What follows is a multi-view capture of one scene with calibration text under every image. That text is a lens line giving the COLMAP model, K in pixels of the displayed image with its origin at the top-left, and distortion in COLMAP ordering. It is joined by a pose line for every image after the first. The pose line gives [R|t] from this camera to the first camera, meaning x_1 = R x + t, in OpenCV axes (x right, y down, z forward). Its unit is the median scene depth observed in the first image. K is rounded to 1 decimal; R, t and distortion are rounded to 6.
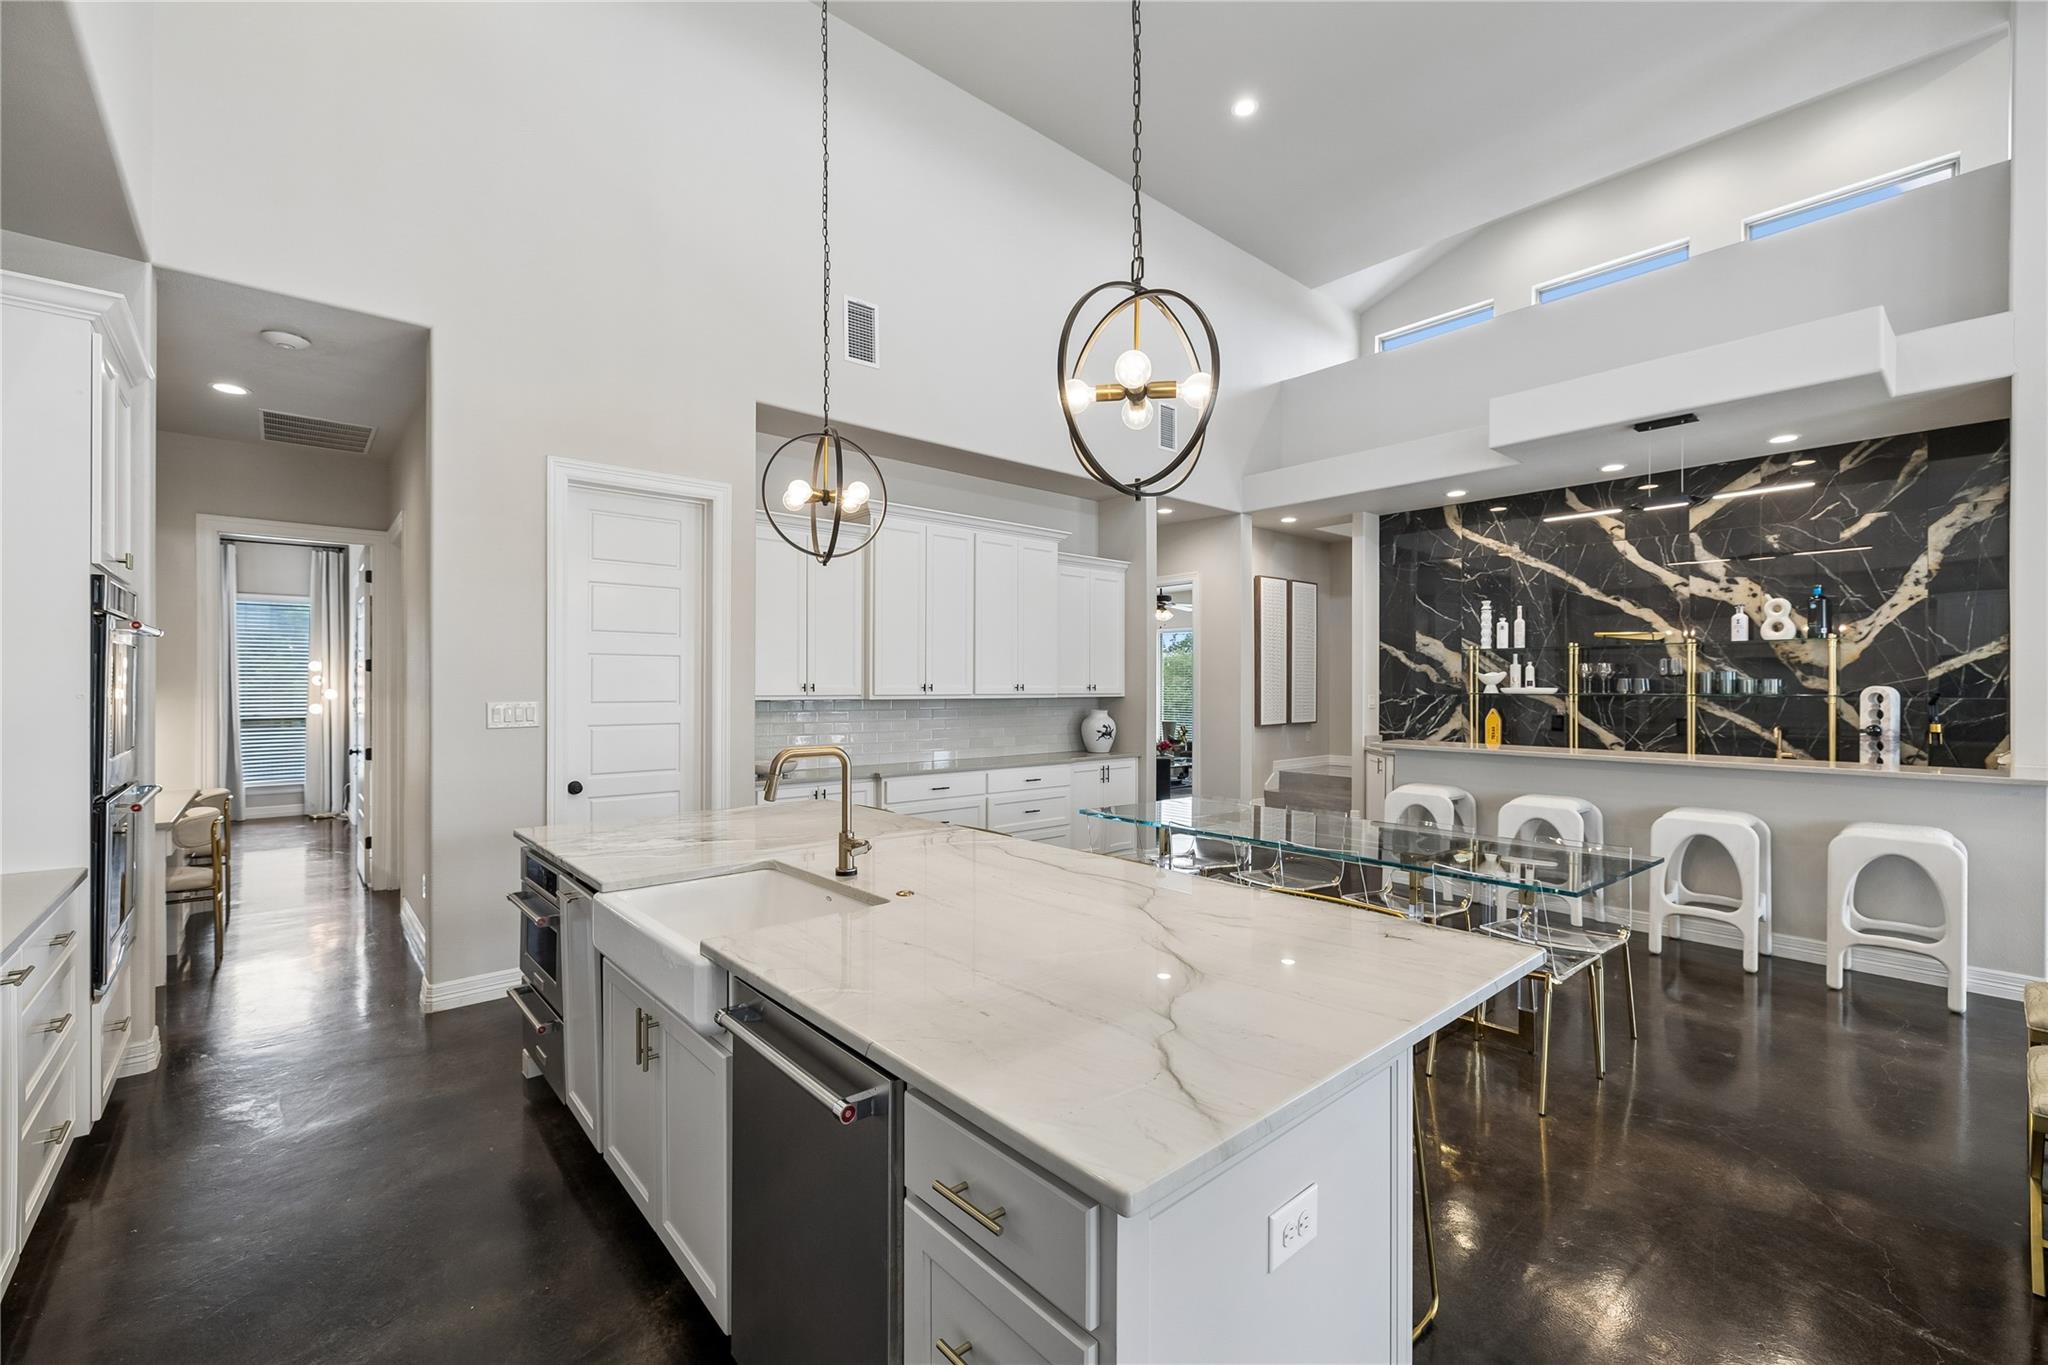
lens RADIAL K [[861.0, 0, 1019.3], [0, 861.0, 689.7], [0, 0, 1]] dist [-0.000291, -0.000091]
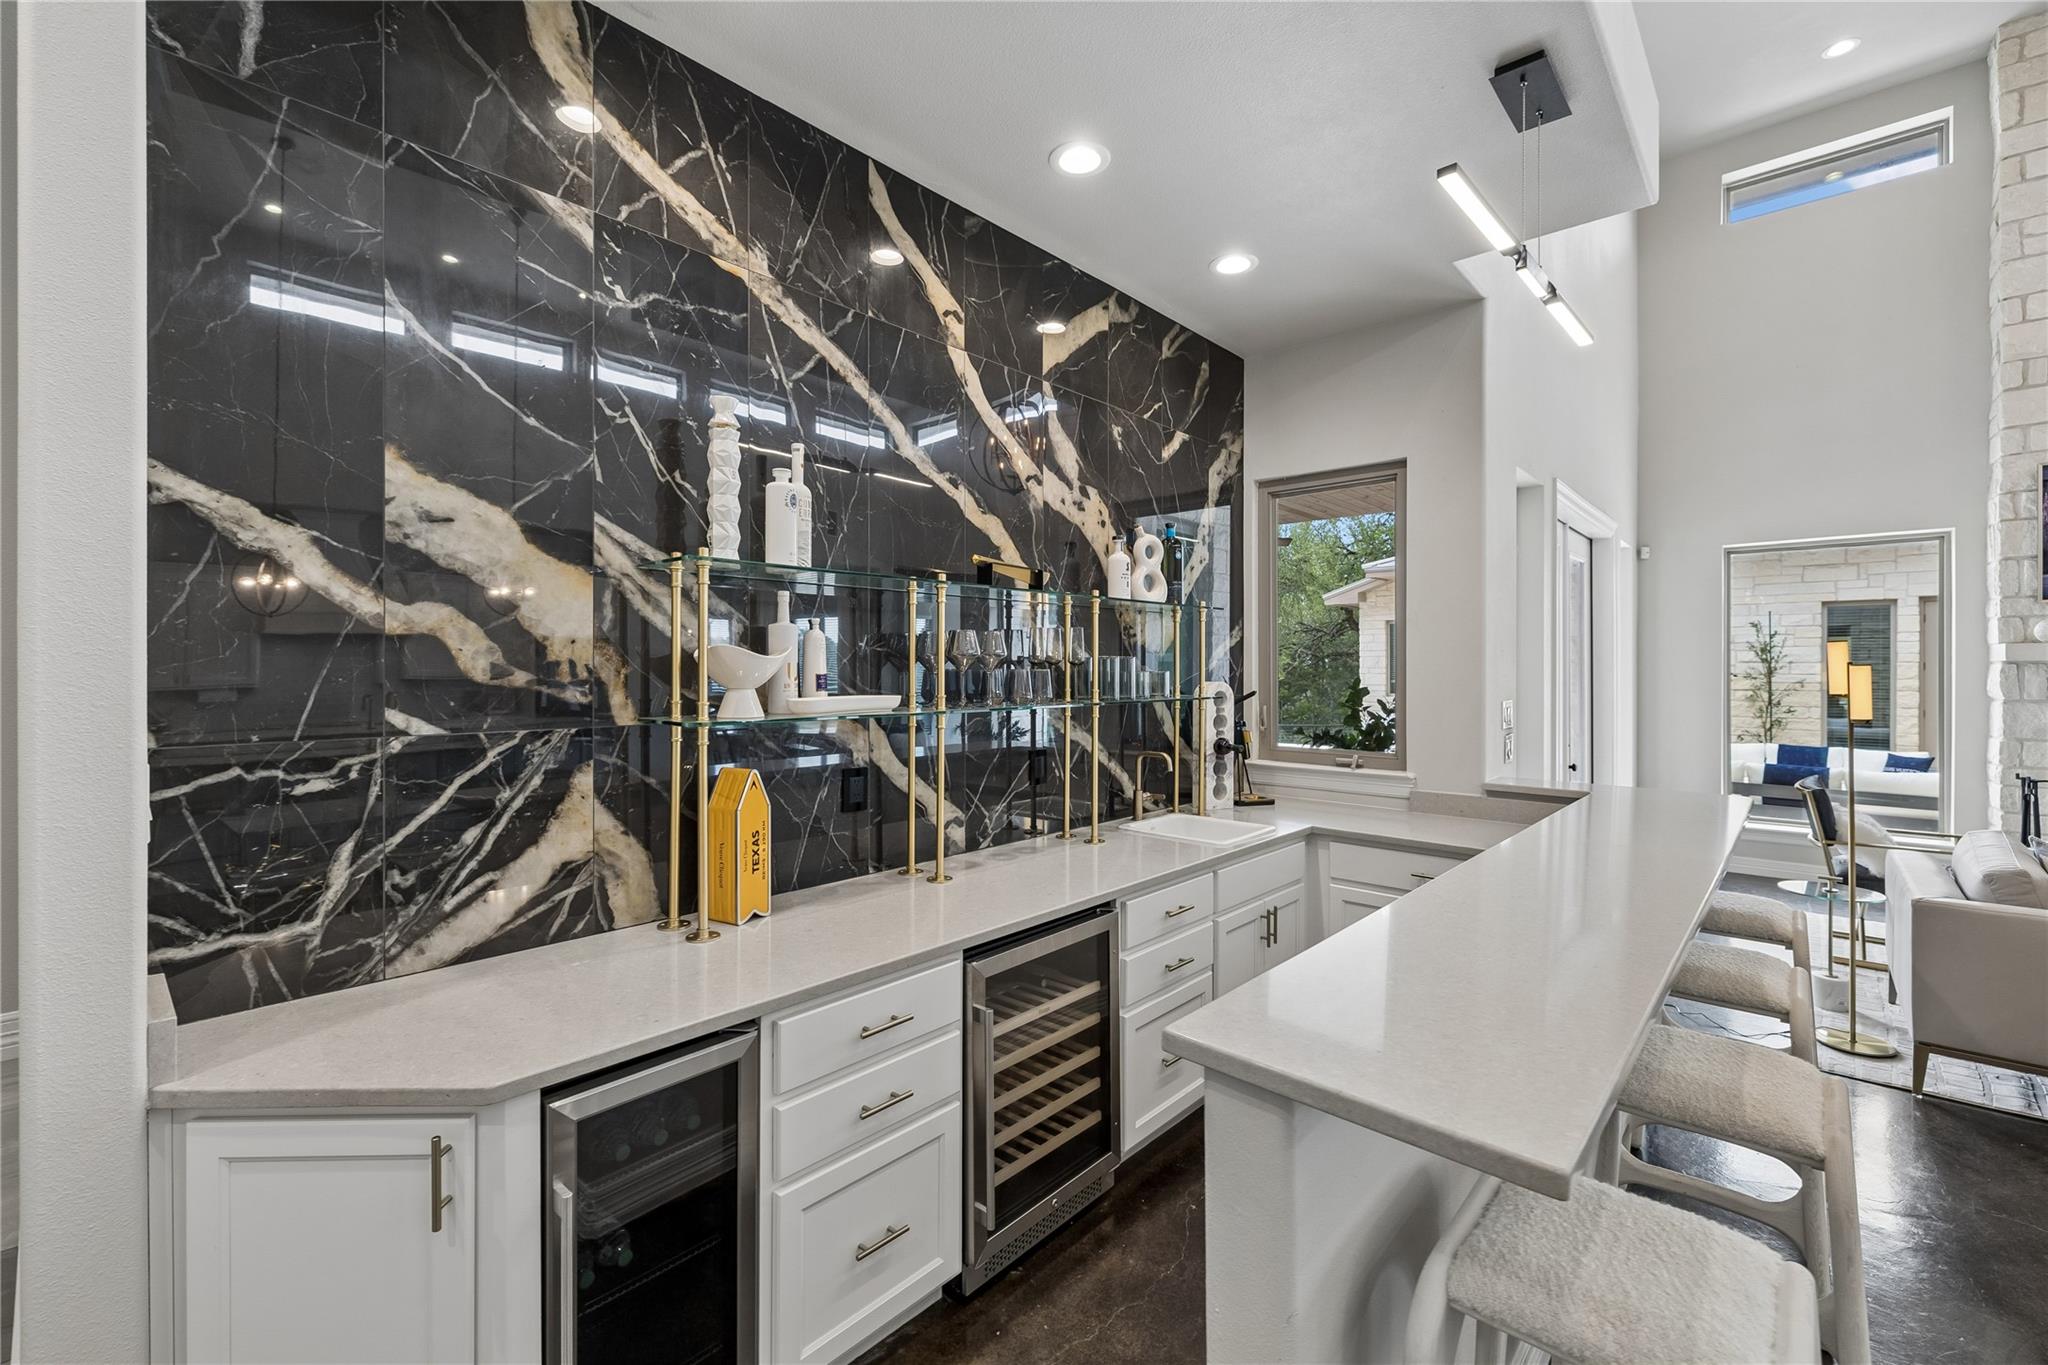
lens RADIAL K [[861.0, 0, 1026.3], [0, 861.0, 668.0], [0, 0, 1]] dist [-0.000291, -0.000091]
pose [[-0.114678, -0.005328, 0.993388, 0.259516], [0.000804, 0.999985, 0.005456, -0.015322], [-0.993402, 0.001424, -0.114672, 0.992432]]
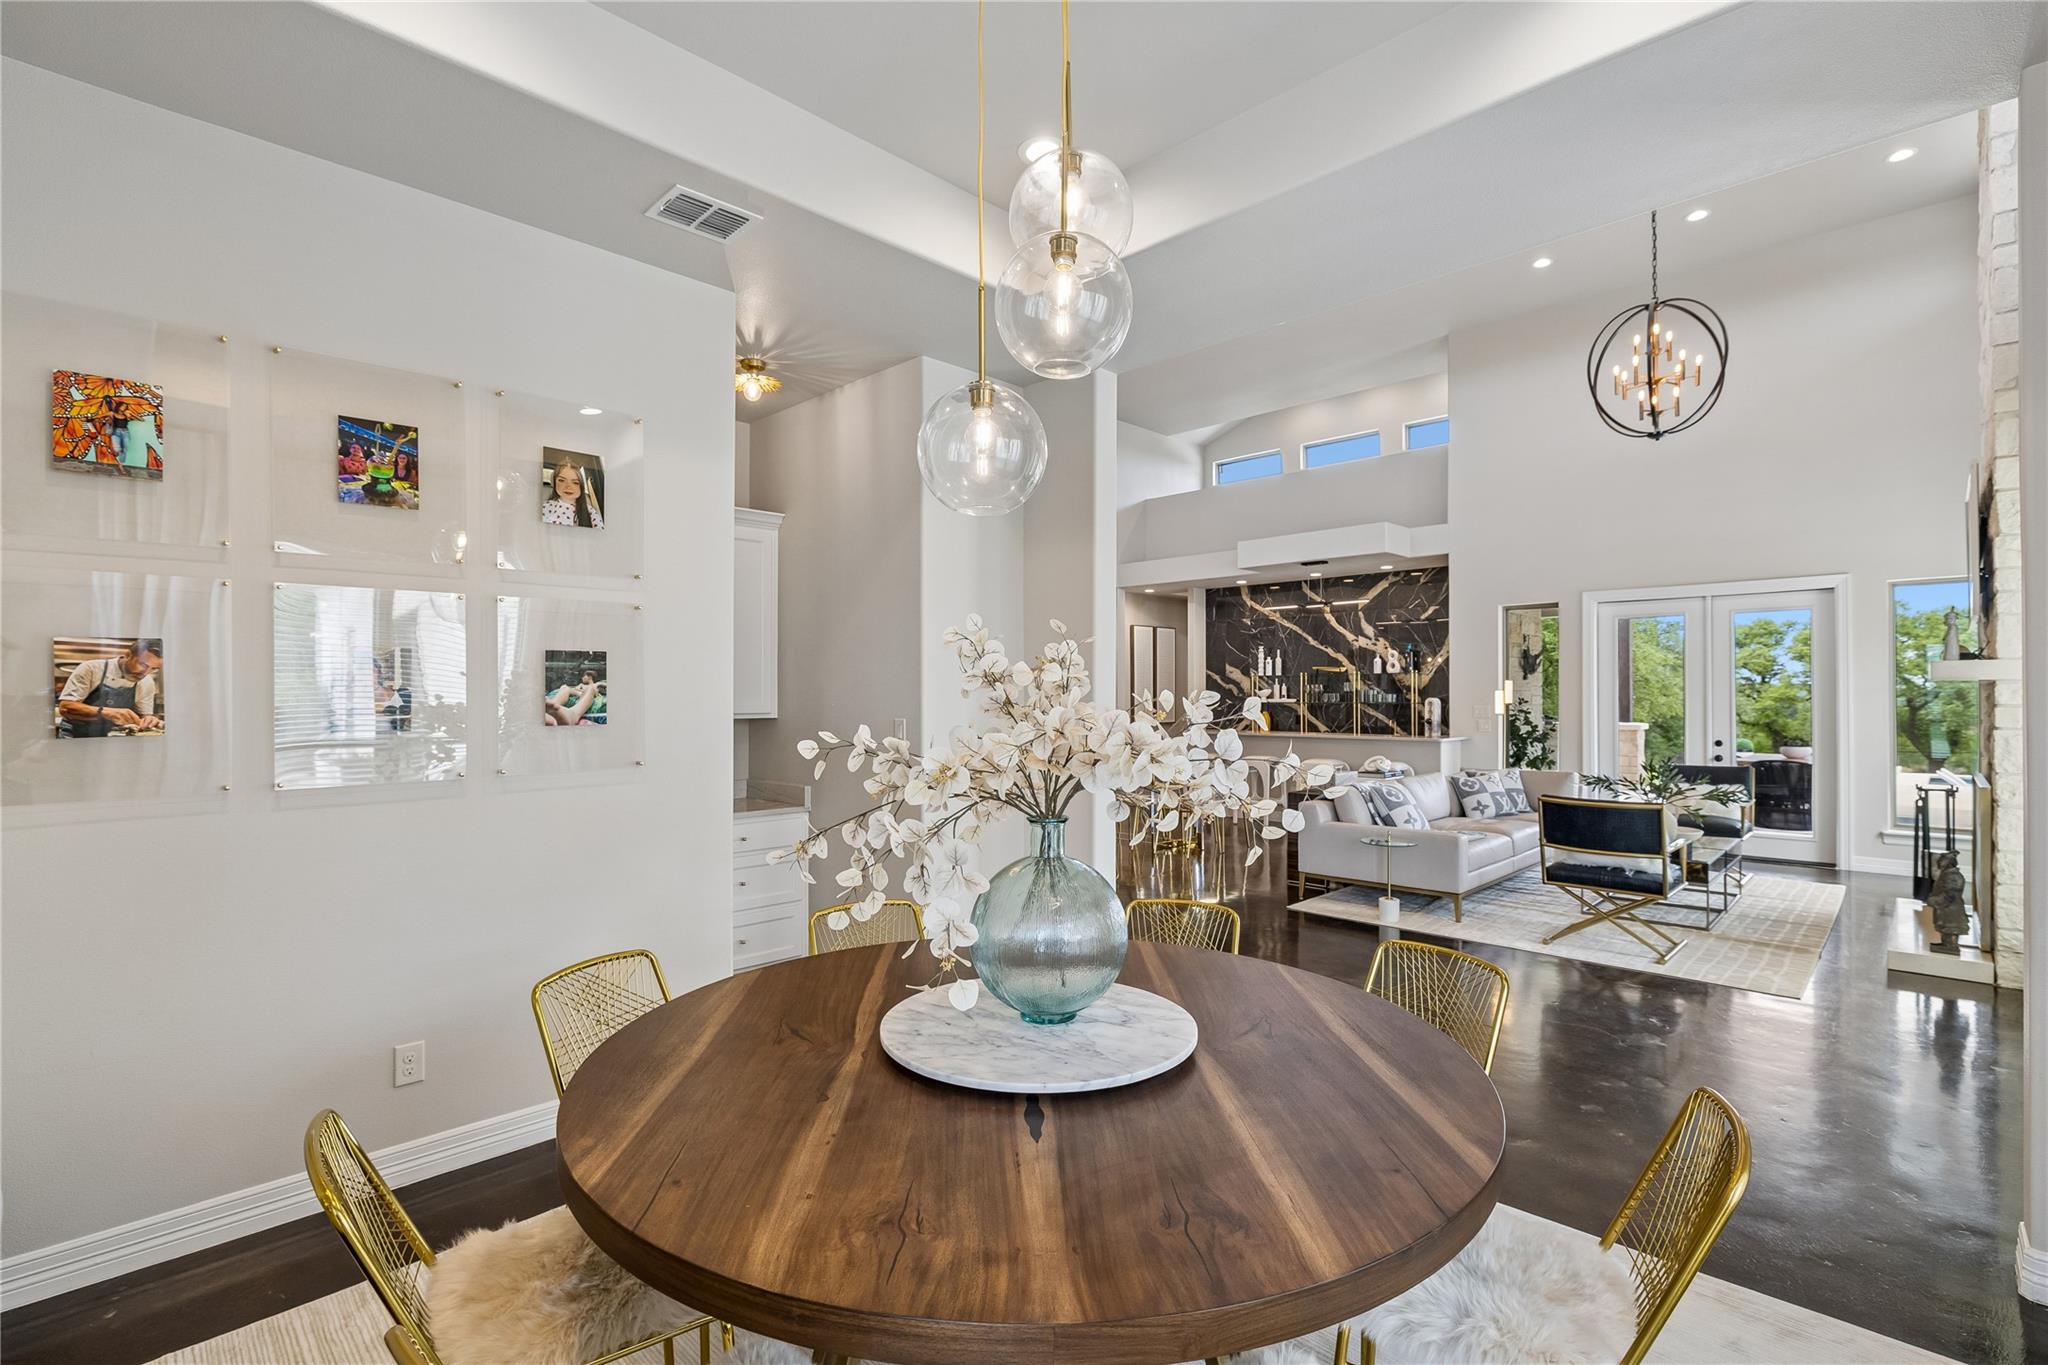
lens RADIAL K [[951.5, 0, 1024.5], [0, 951.5, 692.9], [0, 0, 1]] dist [-0.000643, 0.000020]
pose [[0.996202, -0.005247, 0.086918, -0.075069], [0.005844, 0.999961, -0.006610, -0.004522], [-0.086880, 0.007093, 0.996193, -0.834466]]
